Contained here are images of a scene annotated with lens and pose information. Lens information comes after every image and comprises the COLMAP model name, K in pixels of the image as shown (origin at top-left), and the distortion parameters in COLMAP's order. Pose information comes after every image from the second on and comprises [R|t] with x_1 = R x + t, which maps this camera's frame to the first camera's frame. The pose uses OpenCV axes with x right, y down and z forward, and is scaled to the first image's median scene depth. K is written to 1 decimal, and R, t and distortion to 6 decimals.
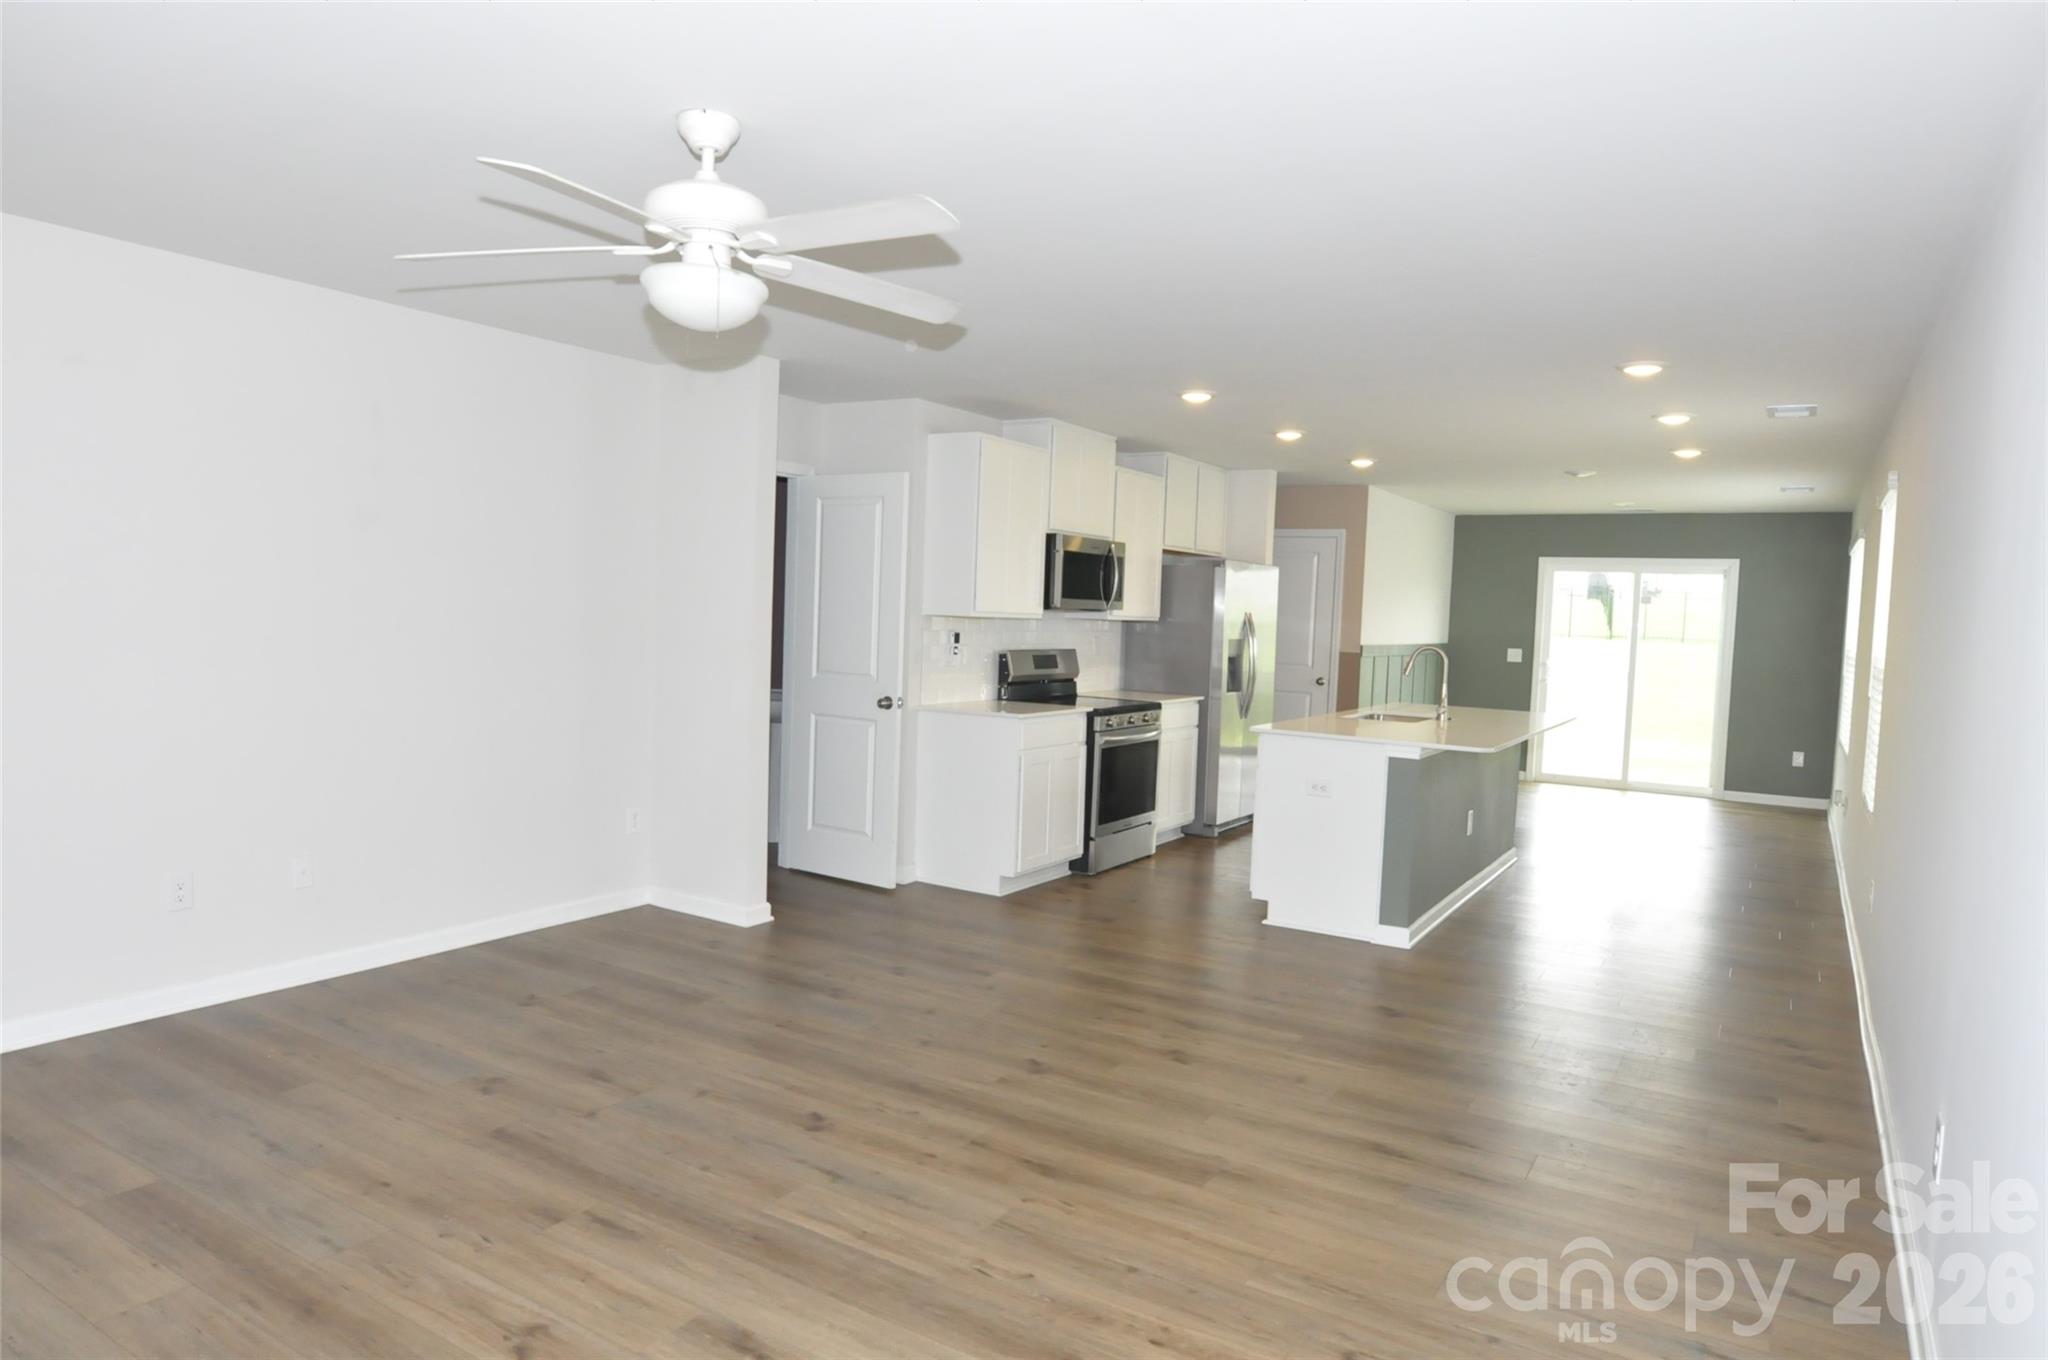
lens RADIAL K [[1234.6, 0, 1021.6], [0, 1234.6, 679.3], [0, 0, 1]] dist [-0.001877, -0.024198]
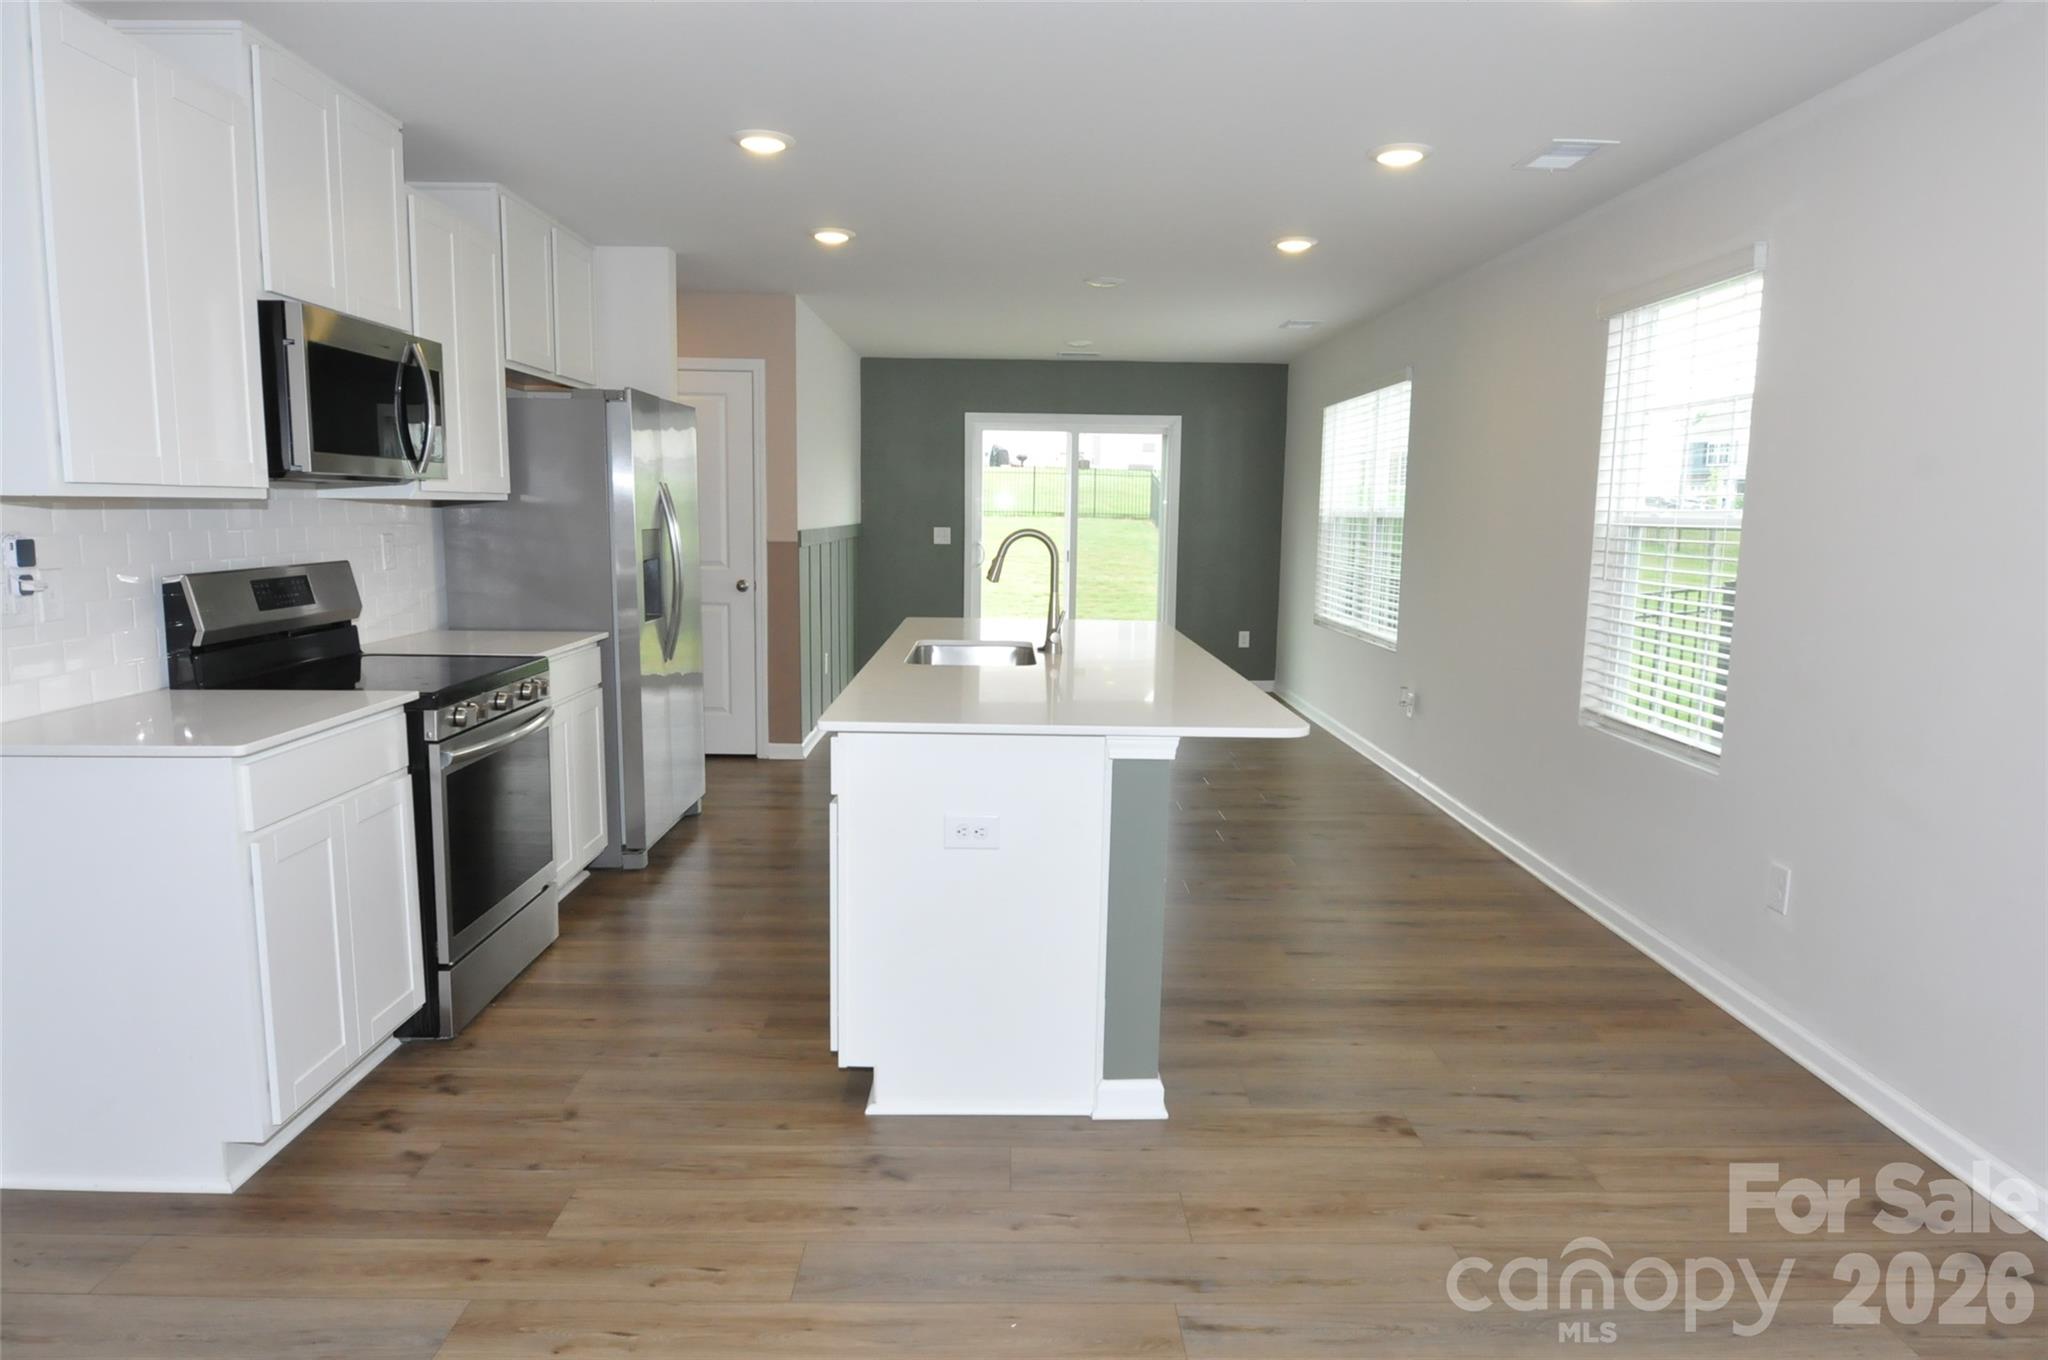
lens RADIAL K [[1234.6, 0, 1021.6], [0, 1234.6, 679.3], [0, 0, 1]] dist [-0.001877, -0.024198]
pose [[0.838885, -0.099225, 0.535188, 0.001735], [0.047458, 0.992833, 0.109685, -0.024549], [-0.542236, -0.066615, 0.837581, 0.571070]]
